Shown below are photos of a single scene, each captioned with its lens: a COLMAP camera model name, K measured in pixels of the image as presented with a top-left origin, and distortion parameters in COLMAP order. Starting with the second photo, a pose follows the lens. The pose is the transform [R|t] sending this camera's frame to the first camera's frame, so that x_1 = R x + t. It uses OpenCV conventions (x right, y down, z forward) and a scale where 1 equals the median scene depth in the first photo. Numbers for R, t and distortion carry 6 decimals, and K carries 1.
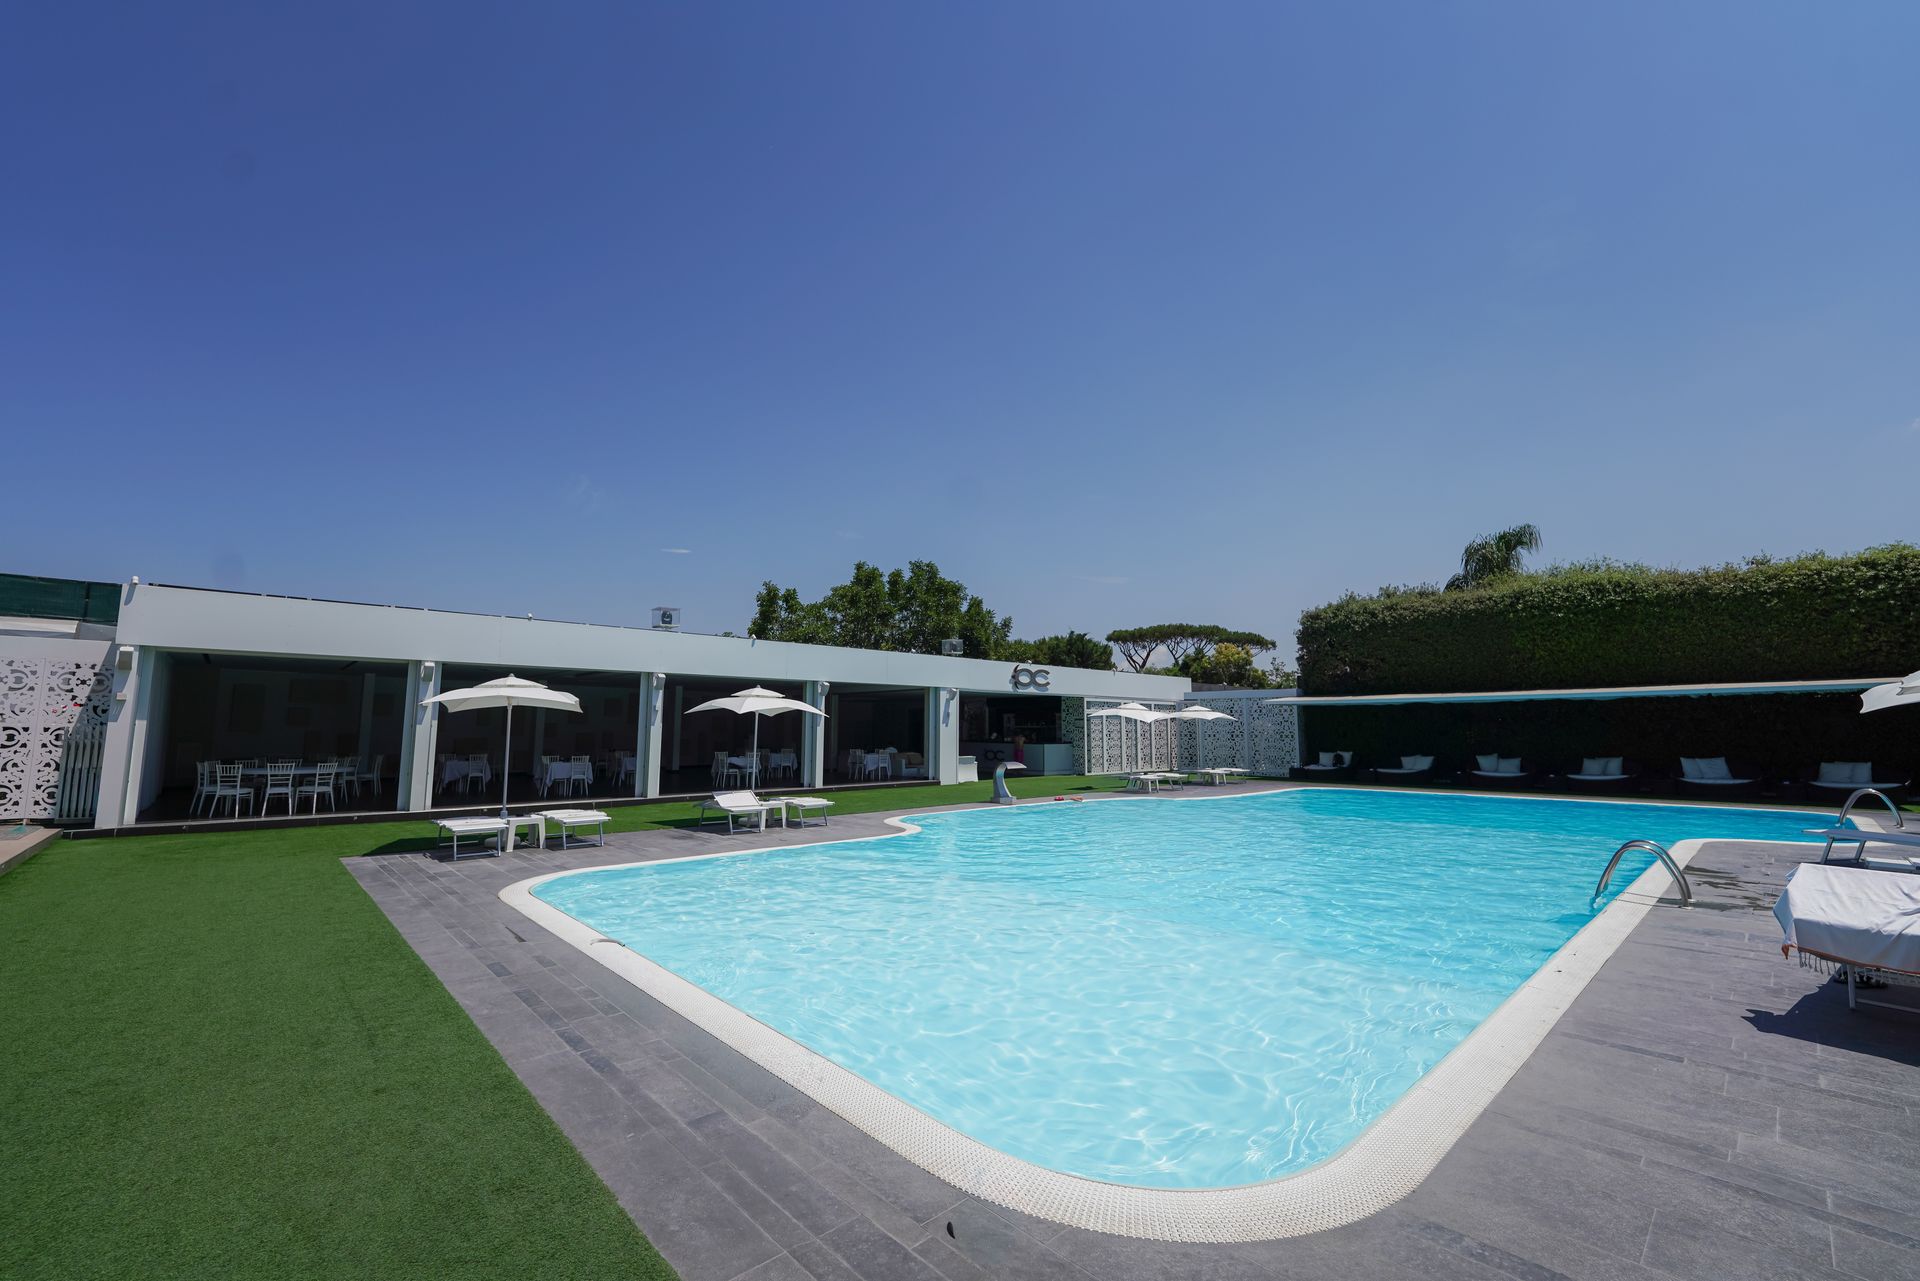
lens RADIAL K [[778.6, 0, 961.1], [0, 778.6, 640.4], [0, 0, 1]] dist [-0.001149, -0.001694]
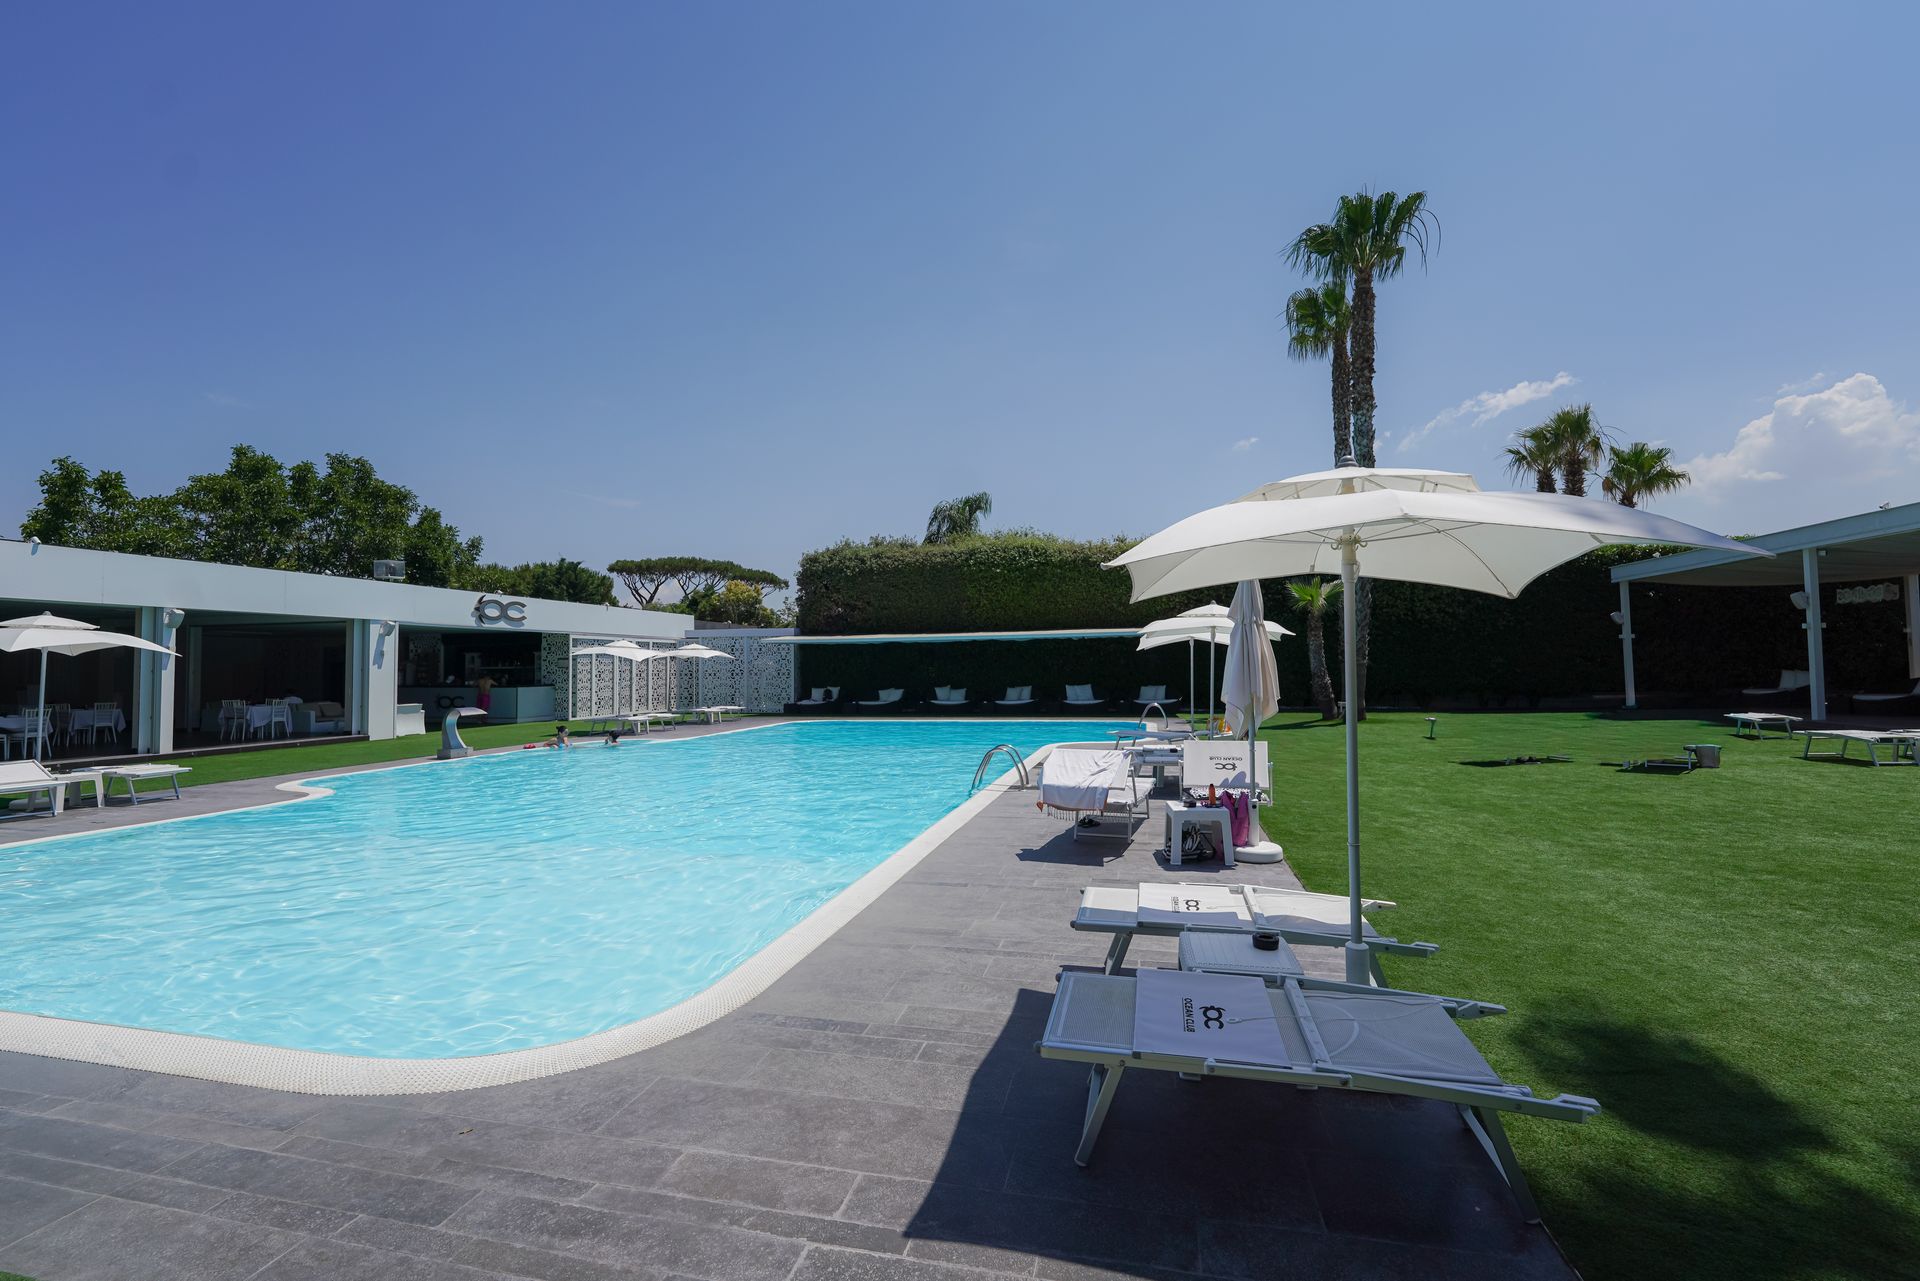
lens RADIAL K [[822.3, 0, 971.1], [0, 822.3, 637.4], [0, 0, 1]] dist [-0.009471, -0.001352]
pose [[0.826357, 0.008722, 0.563079, 0.010110], [-0.050848, 0.996951, 0.059181, -0.002907], [-0.560846, -0.077537, 0.824282, -0.041586]]
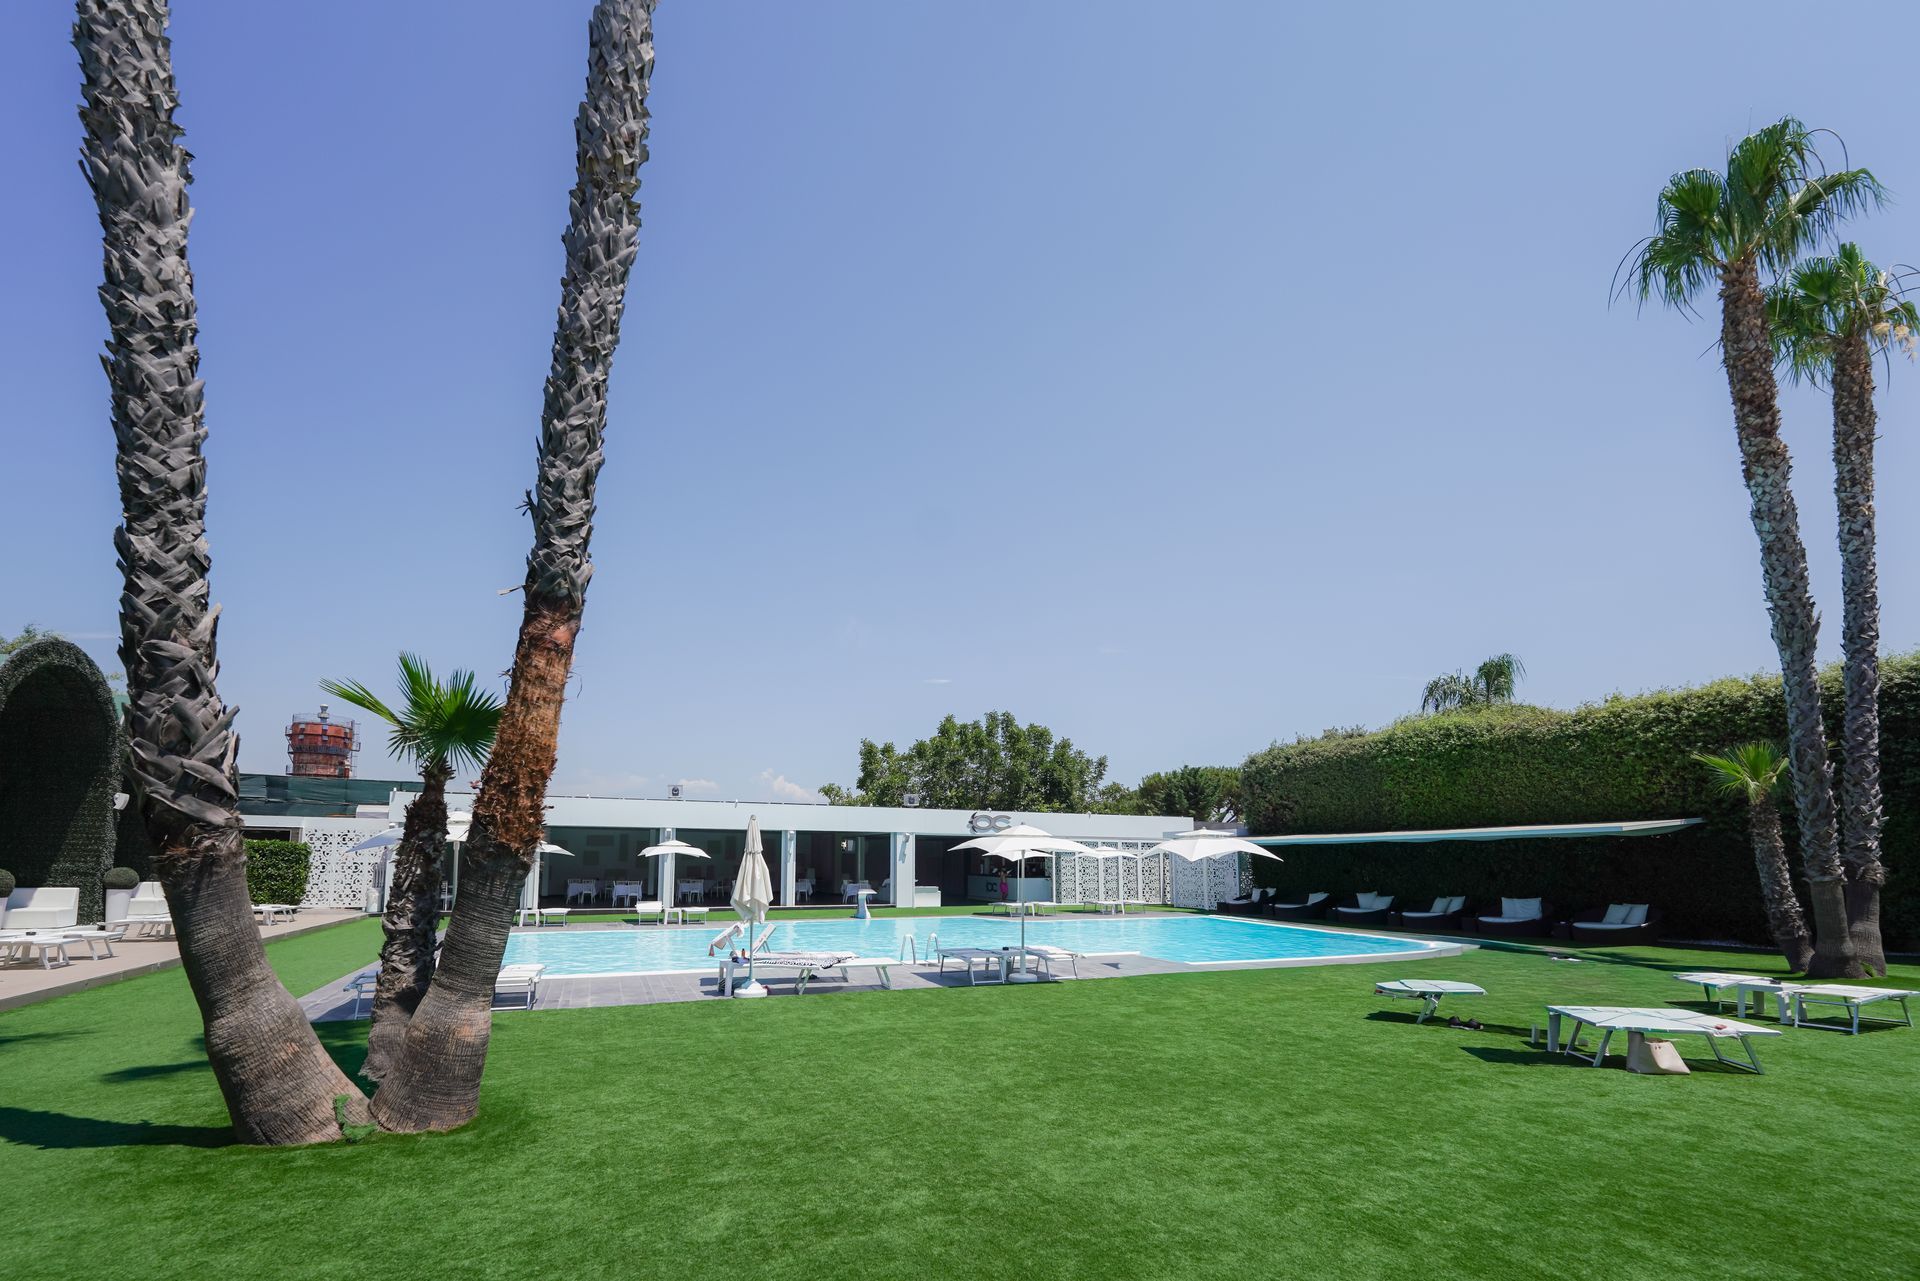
lens RADIAL K [[850.4, 0, 932.5], [0, 850.4, 691.1], [0, 0, 1]] dist [0.000686, 0.000157]
pose [[0.930692, -0.068584, -0.359318, 0.540807], [0.037557, 0.994991, -0.092637, -0.039665], [0.363872, 0.072722, 0.928606, -0.306994]]
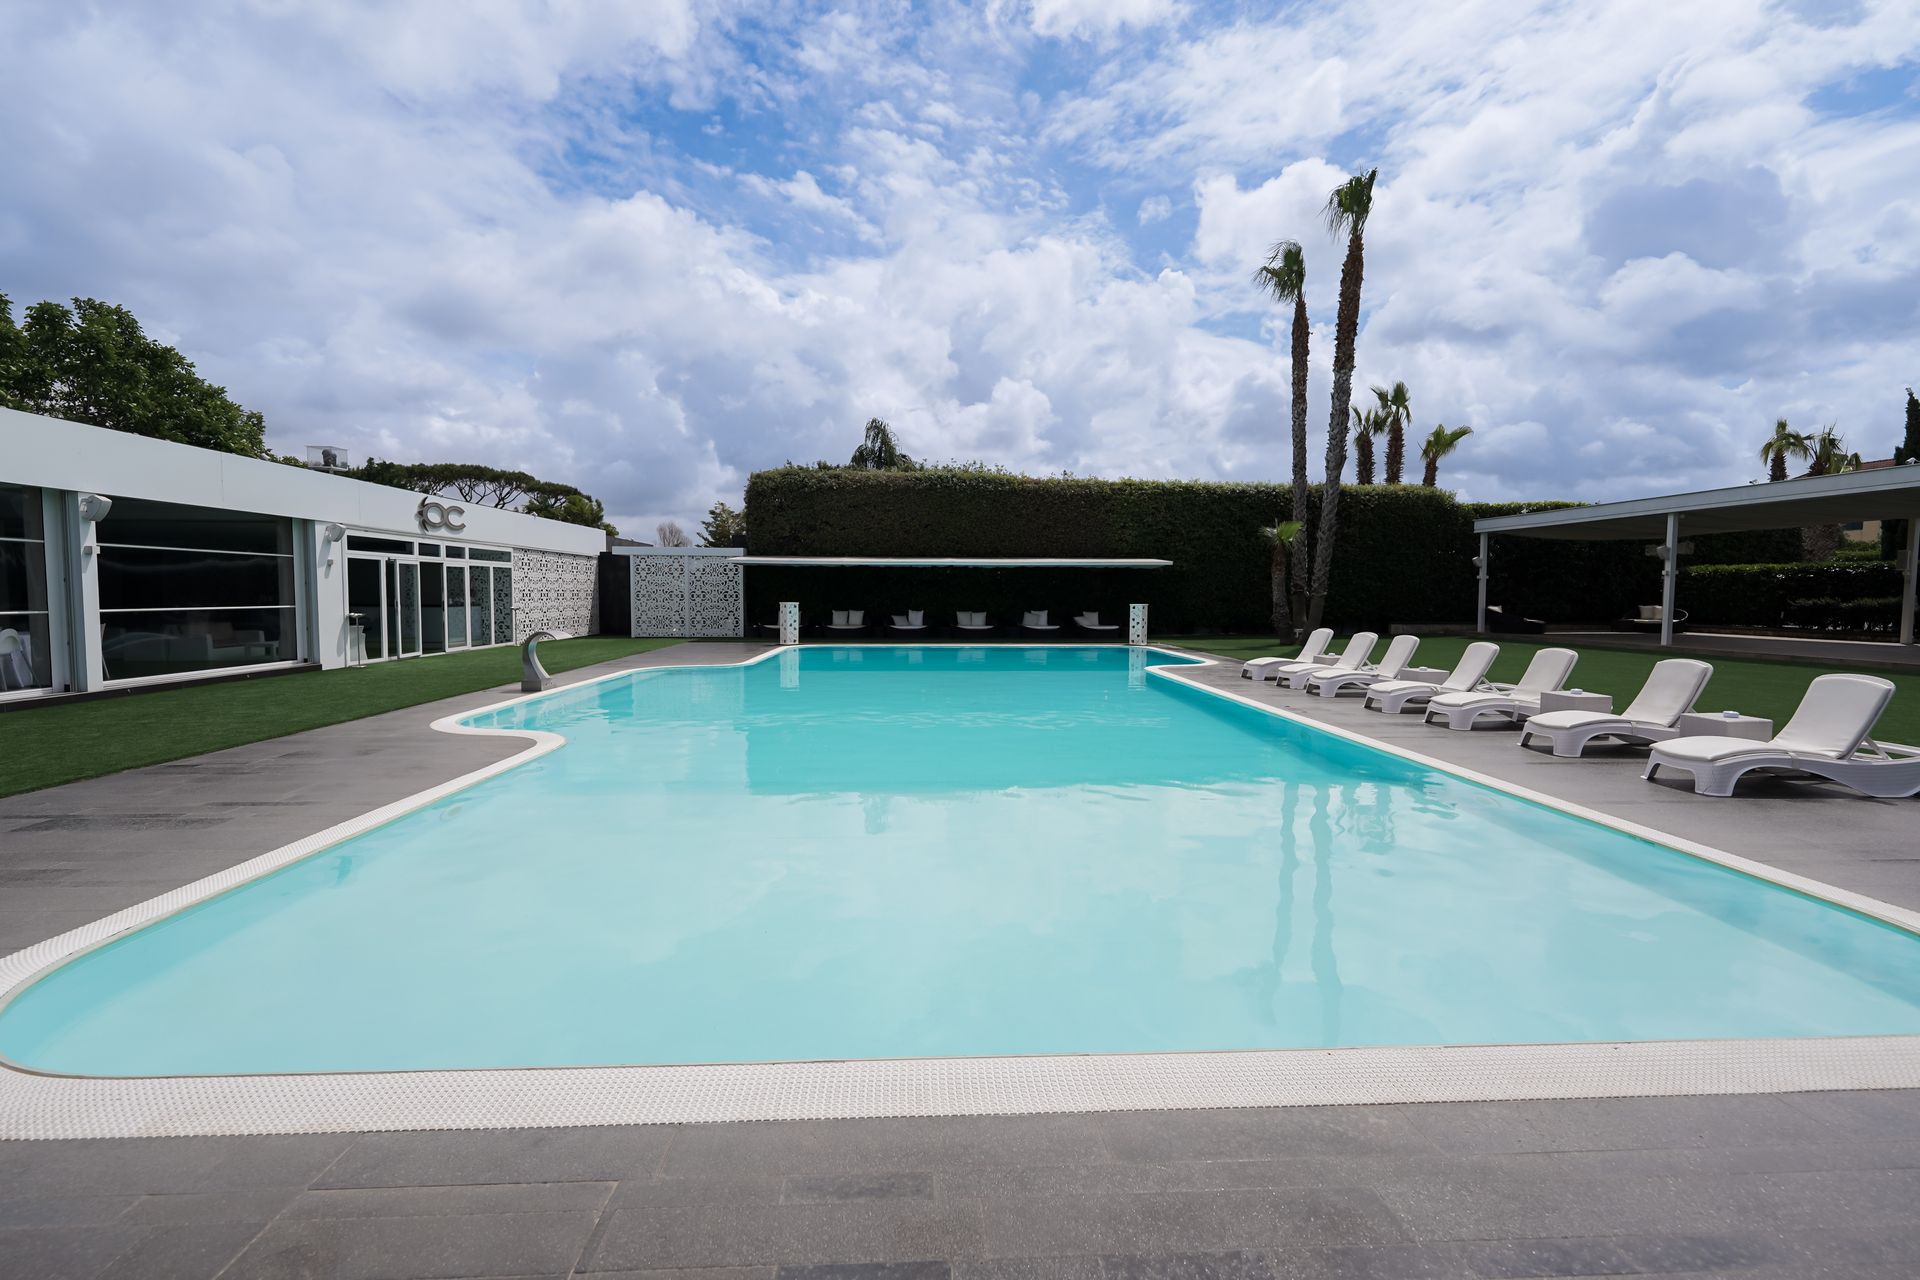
lens RADIAL K [[778.6, 0, 956.2], [0, 778.6, 649.0], [0, 0, 1]] dist [-0.001149, -0.001694]
pose [[0.639418, -0.053579, 0.766990, -0.179941], [-0.091590, 0.985158, 0.145175, 0.022925], [-0.763385, -0.163076, 0.625020, 0.178825]]
